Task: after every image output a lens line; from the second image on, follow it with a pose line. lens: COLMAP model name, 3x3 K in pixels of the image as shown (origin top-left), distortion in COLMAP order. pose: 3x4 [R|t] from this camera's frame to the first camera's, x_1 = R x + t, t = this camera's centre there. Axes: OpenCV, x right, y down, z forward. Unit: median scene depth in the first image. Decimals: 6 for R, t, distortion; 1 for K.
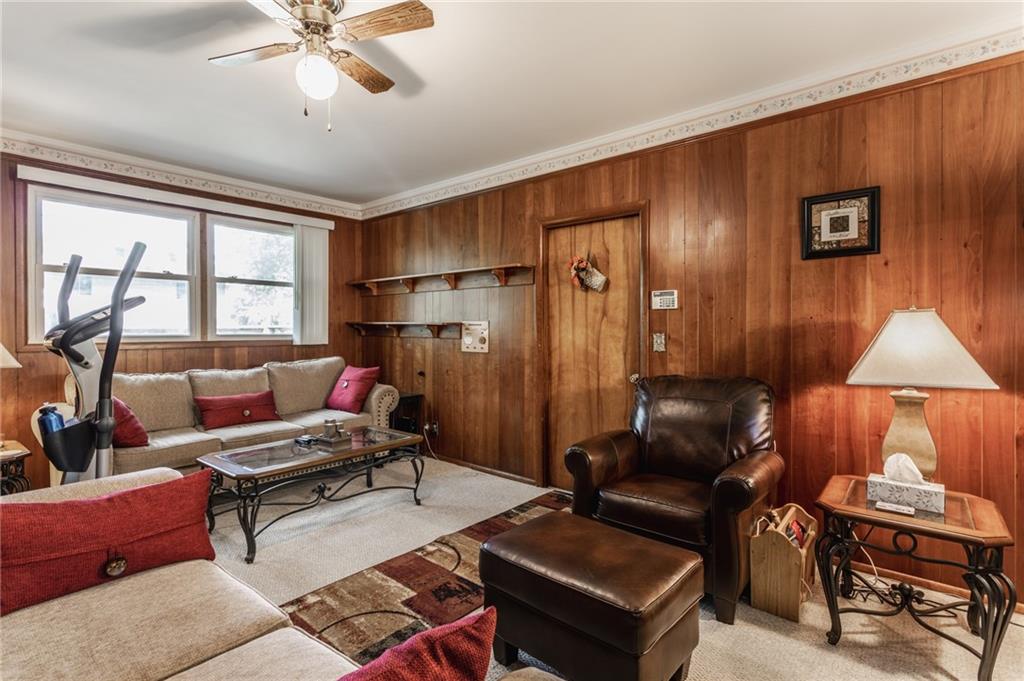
lens RADIAL K [[492.2, 0, 506.8], [0, 492.2, 333.6], [0, 0, 1]] dist [-0.000295, 0.001270]
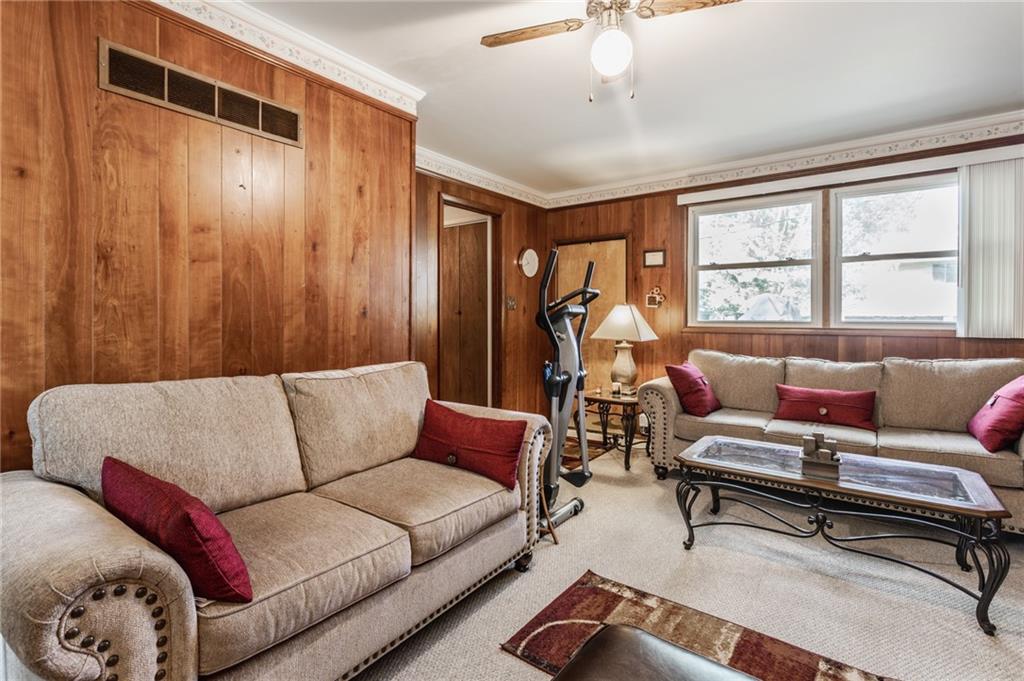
lens RADIAL K [[489.8, 0, 506.2], [0, 489.8, 317.2], [0, 0, 1]] dist [-0.001043, 0.001090]
pose [[0.067467, 0.000959, -0.997721, 0.315017], [-0.011665, 0.999932, 0.000172, 0.001870], [0.997653, 0.011627, 0.067474, 0.406631]]
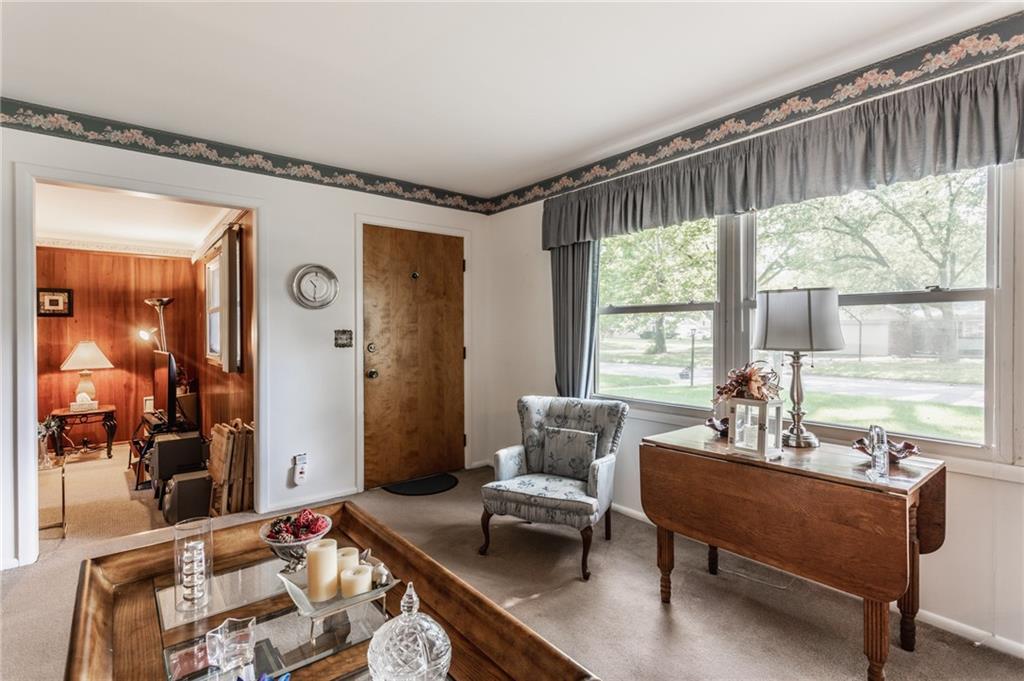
lens RADIAL K [[492.2, 0, 506.8], [0, 492.2, 333.6], [0, 0, 1]] dist [-0.000295, 0.001270]
pose [[0.188397, -0.004703, 0.982082, -0.897502], [0.010594, 0.999940, 0.002757, -0.048089], [-0.982036, 0.009885, 0.188435, -1.141110]]
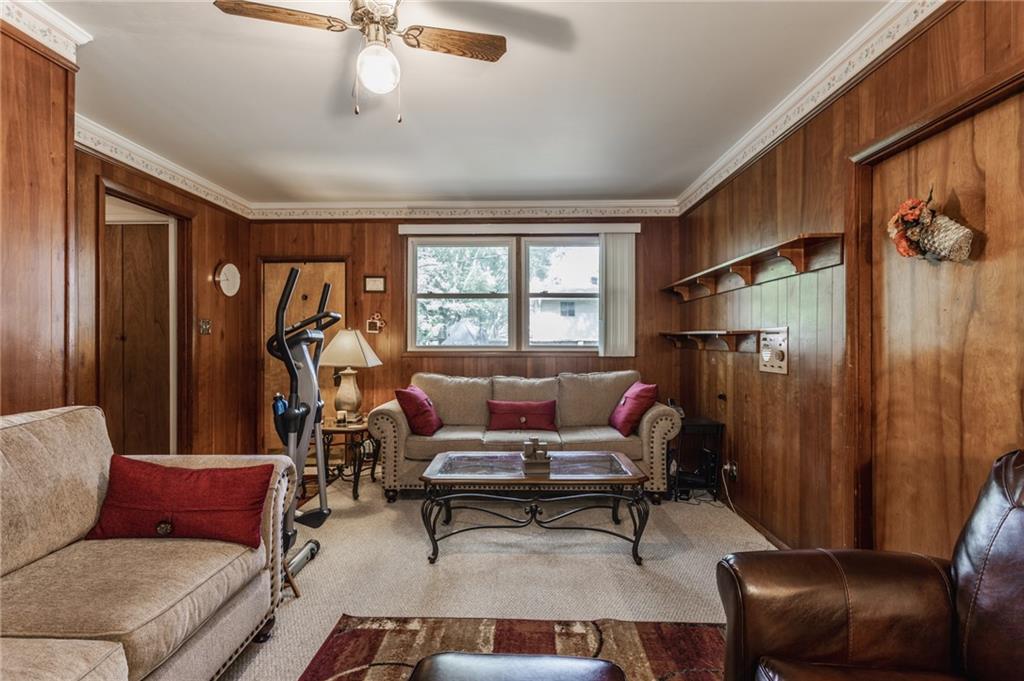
lens RADIAL K [[483.7, 0, 512.0], [0, 483.7, 340.5], [0, 0, 1]] dist [0.000751, 0.000678]
pose [[0.639588, -0.003072, -0.768711, 0.269670], [-0.006601, 0.999933, -0.009487, 0.001984], [0.768689, 0.011142, 0.639525, 0.338447]]
